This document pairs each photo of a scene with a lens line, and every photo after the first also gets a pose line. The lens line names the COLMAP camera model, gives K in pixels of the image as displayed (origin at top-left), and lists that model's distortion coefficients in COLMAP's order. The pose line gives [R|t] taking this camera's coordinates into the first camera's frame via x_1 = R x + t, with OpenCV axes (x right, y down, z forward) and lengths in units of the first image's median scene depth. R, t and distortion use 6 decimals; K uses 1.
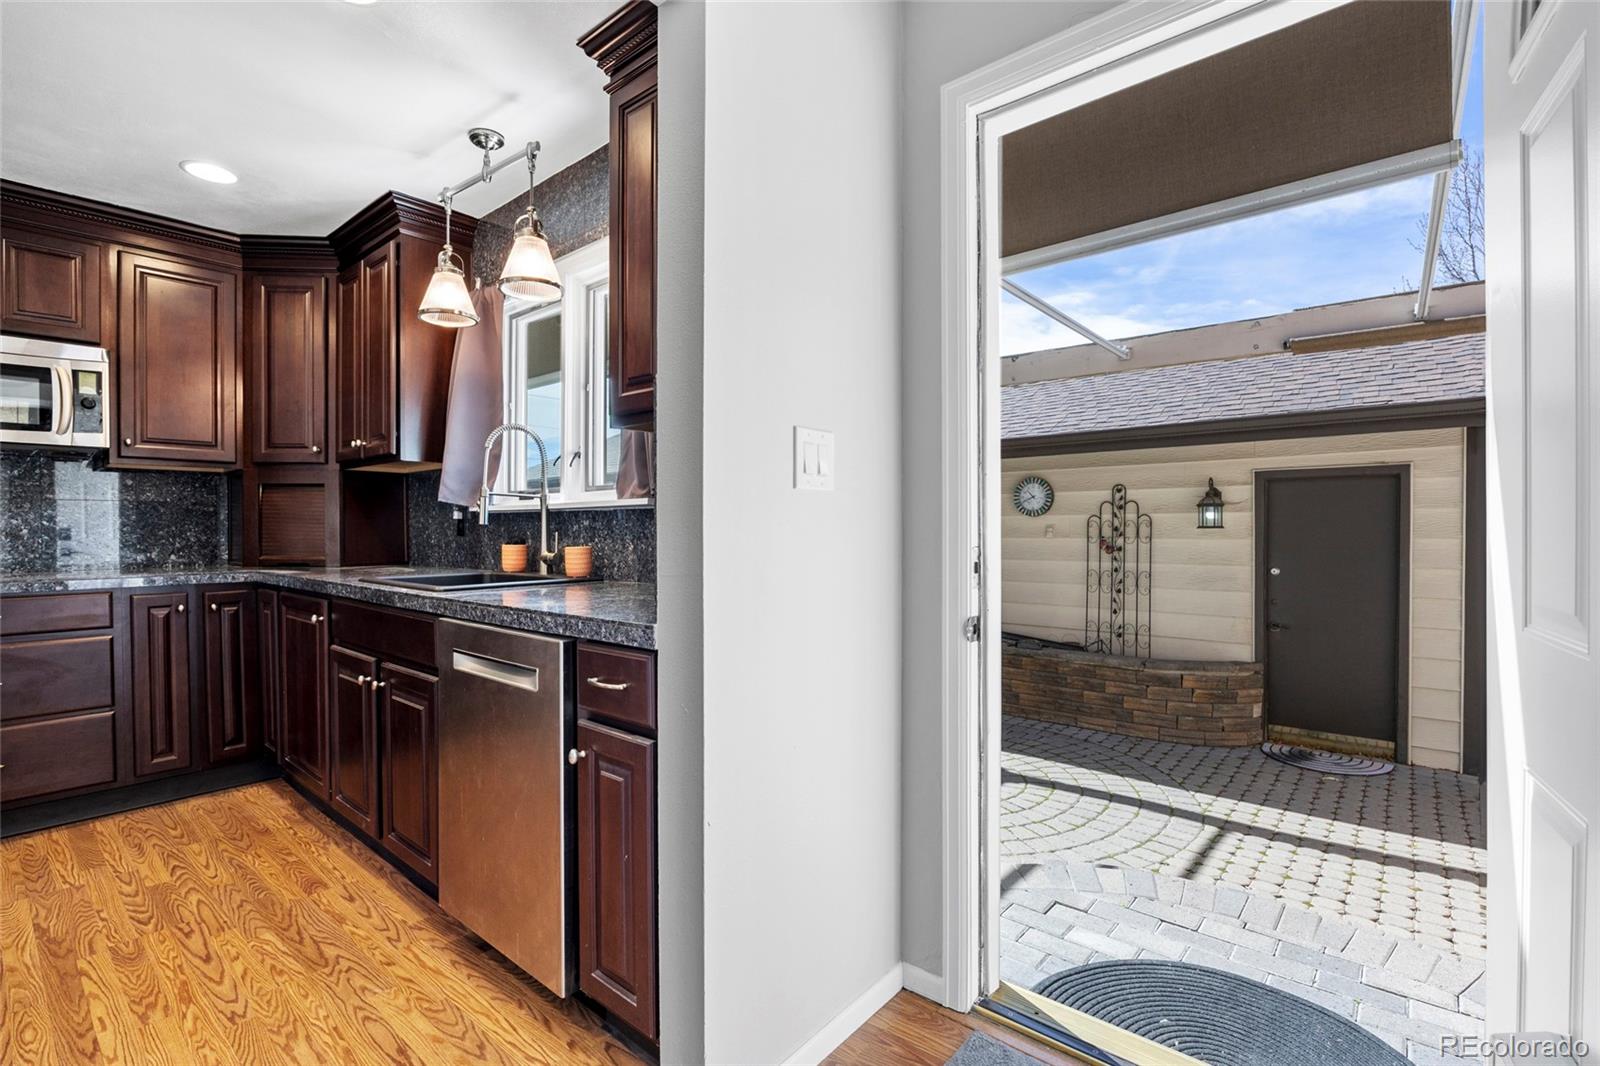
lens RADIAL K [[738.2, 0, 808.1], [0, 738.2, 537.7], [0, 0, 1]] dist [-0.020130, 0.002940]
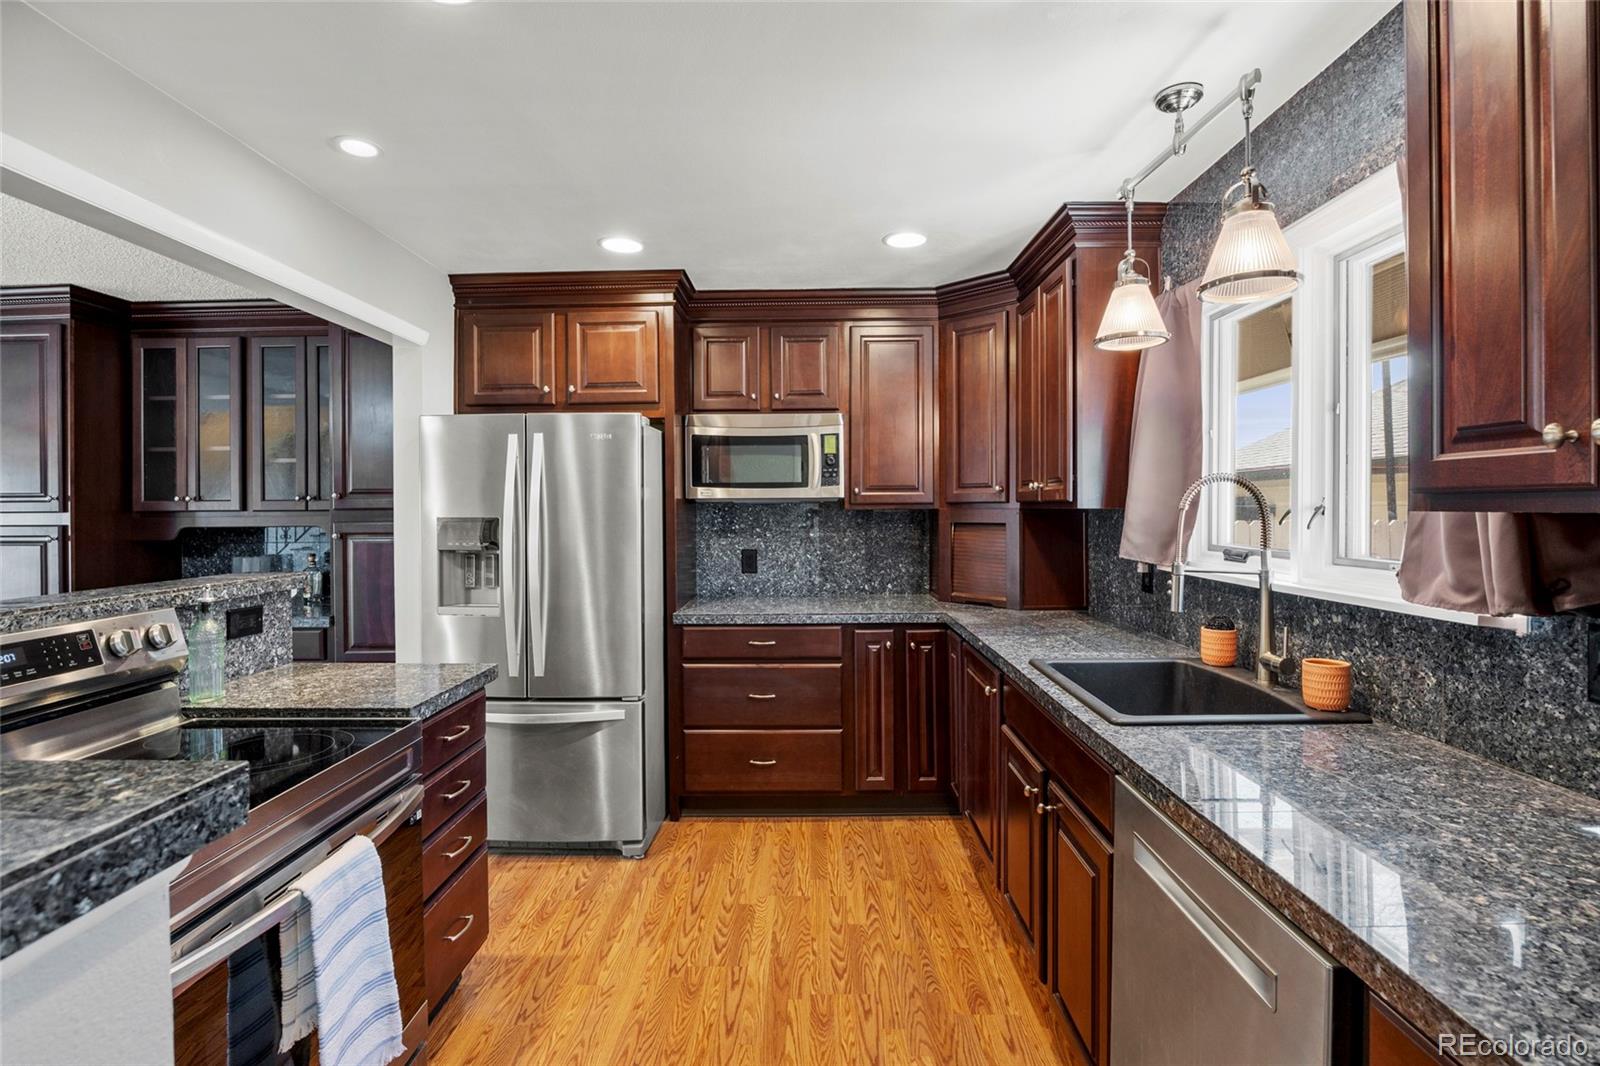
lens RADIAL K [[738.2, 0, 798.5], [0, 738.2, 511.9], [0, 0, 1]] dist [-0.020130, 0.002940]
pose [[0.634688, 0.002520, -0.772764, -0.096128], [-0.004820, 0.999988, -0.000698, -0.105073], [0.772753, 0.004167, 0.634693, 0.201311]]
